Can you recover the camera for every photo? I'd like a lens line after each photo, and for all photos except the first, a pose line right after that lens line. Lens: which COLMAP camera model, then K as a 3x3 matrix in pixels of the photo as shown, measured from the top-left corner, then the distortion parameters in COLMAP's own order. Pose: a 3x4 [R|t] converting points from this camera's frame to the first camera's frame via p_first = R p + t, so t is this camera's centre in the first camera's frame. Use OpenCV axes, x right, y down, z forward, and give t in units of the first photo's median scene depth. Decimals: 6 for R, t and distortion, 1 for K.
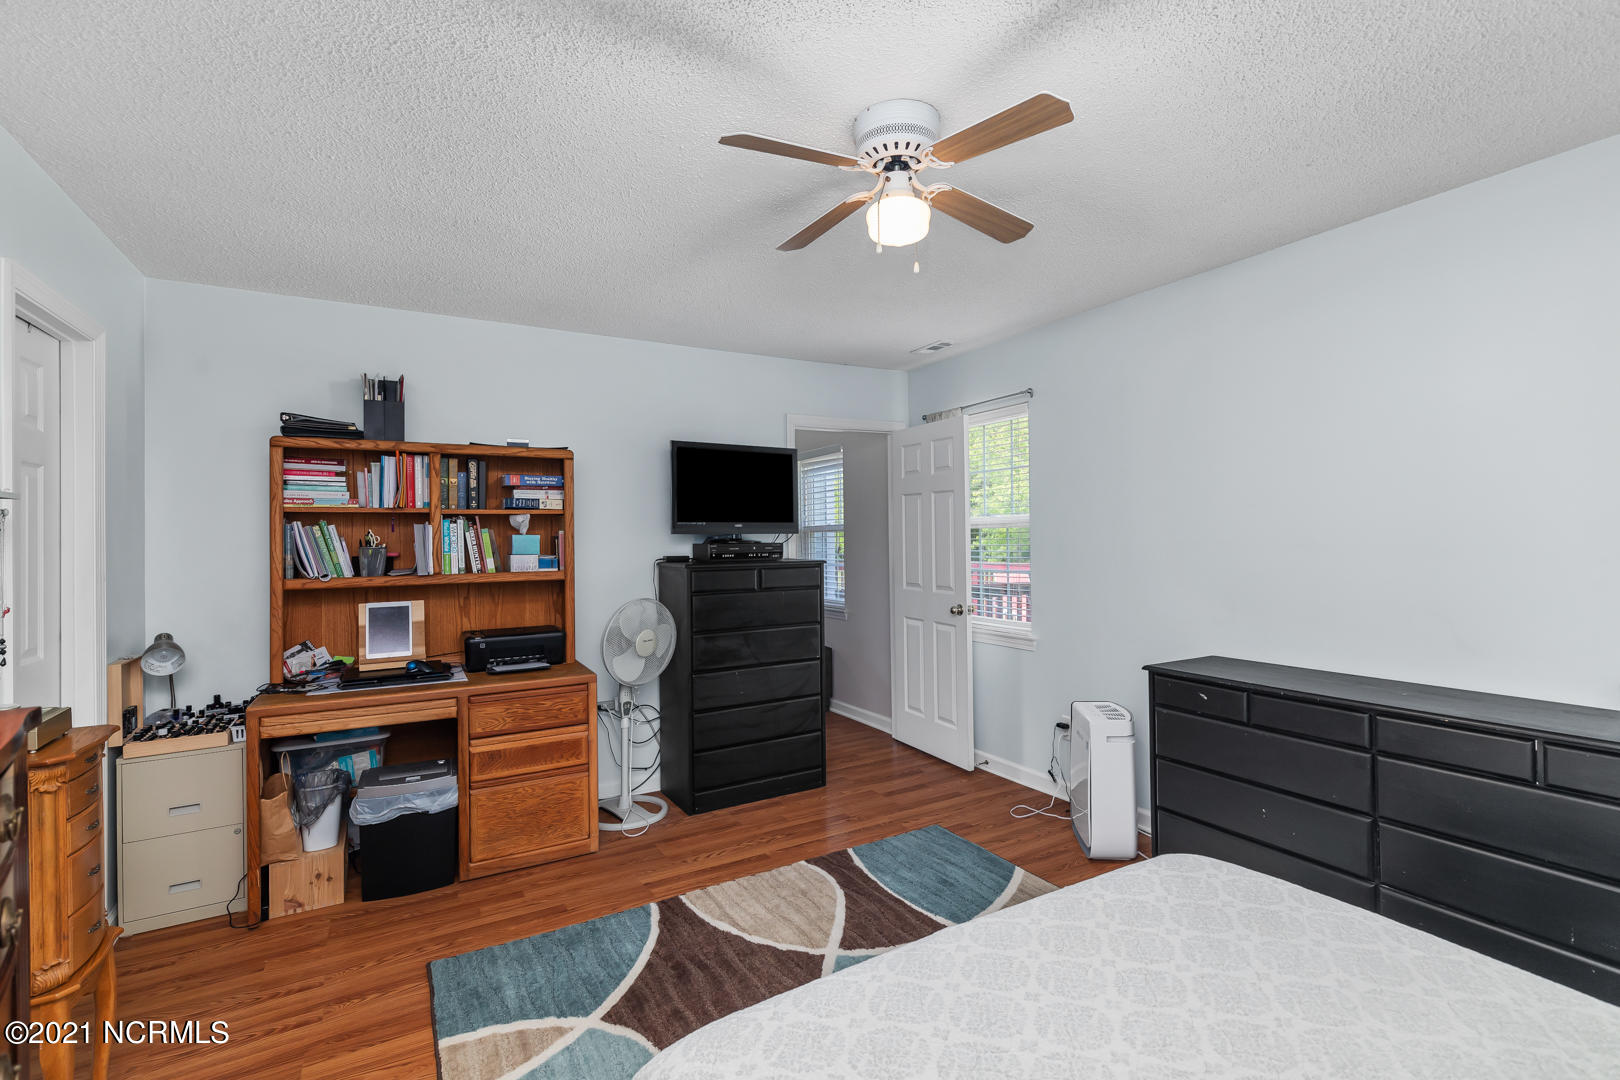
lens RADIAL K [[722.4, 0, 814.7], [0, 722.4, 534.9], [0, 0, 1]] dist [0.006438, -0.001183]
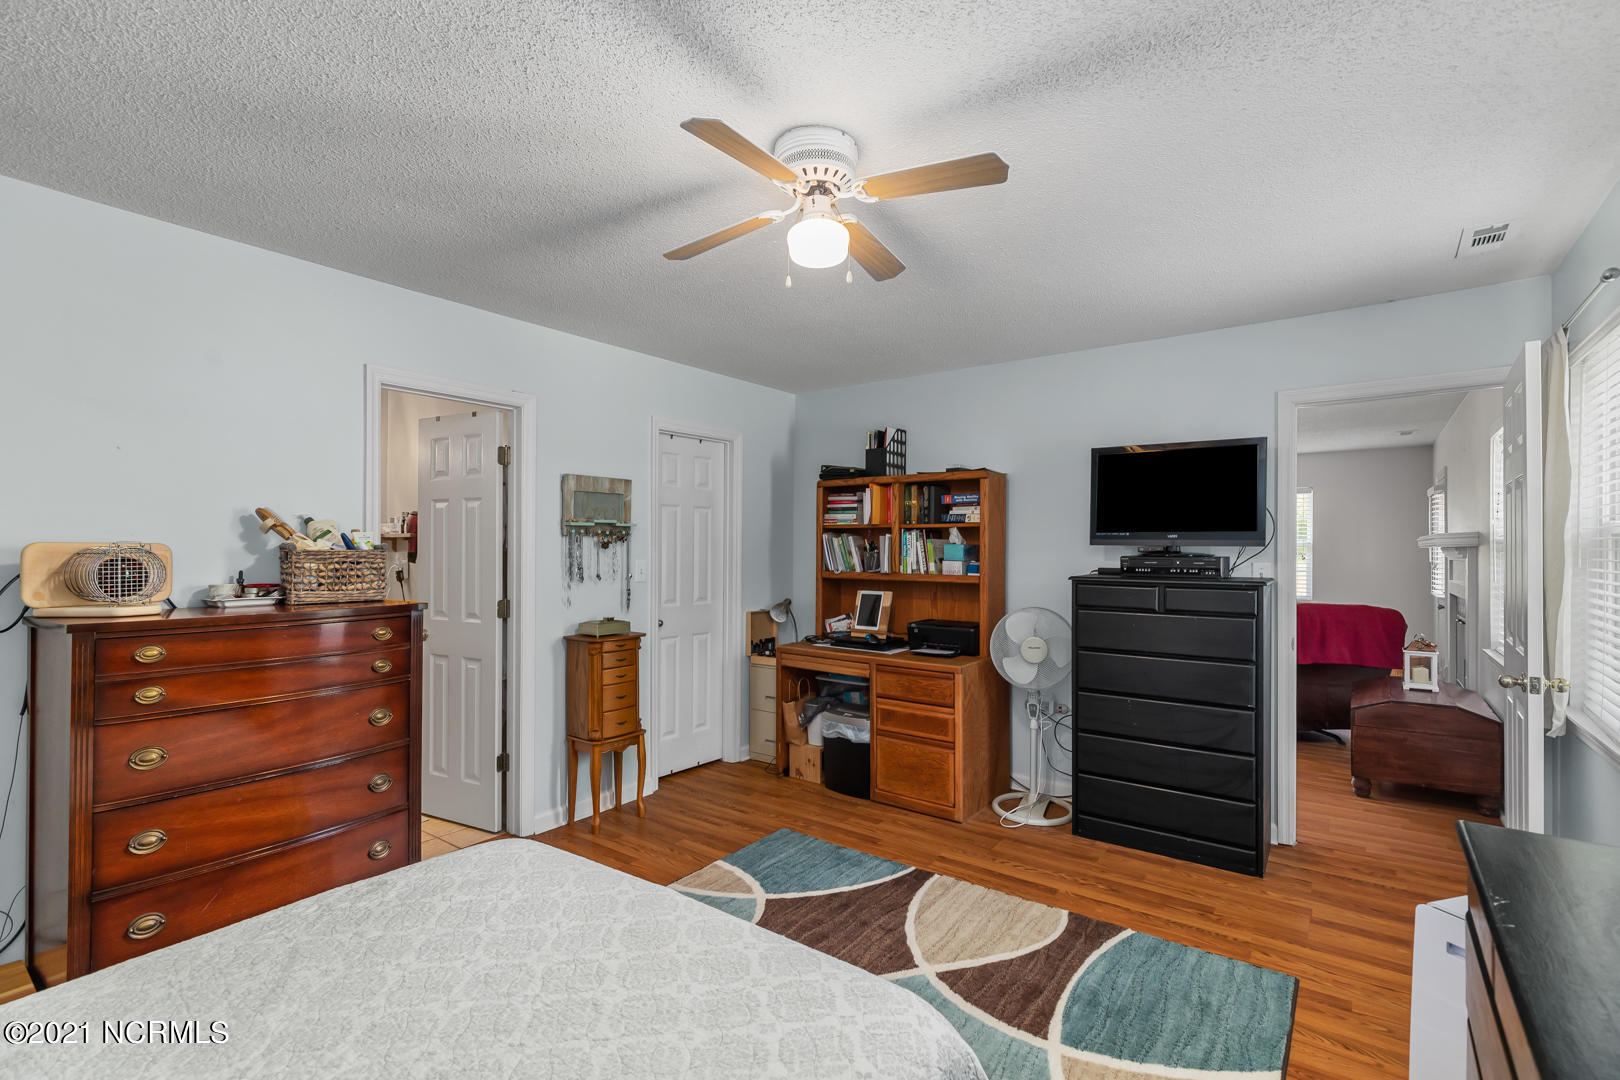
lens RADIAL K [[722.4, 0, 884.5], [0, 722.4, 544.2], [0, 0, 1]] dist [0.006438, -0.001183]
pose [[0.438202, 0.009528, -0.898826, 0.687361], [-0.007313, 0.999949, 0.007035, -0.008535], [0.898847, 0.003490, 0.438250, 0.402060]]
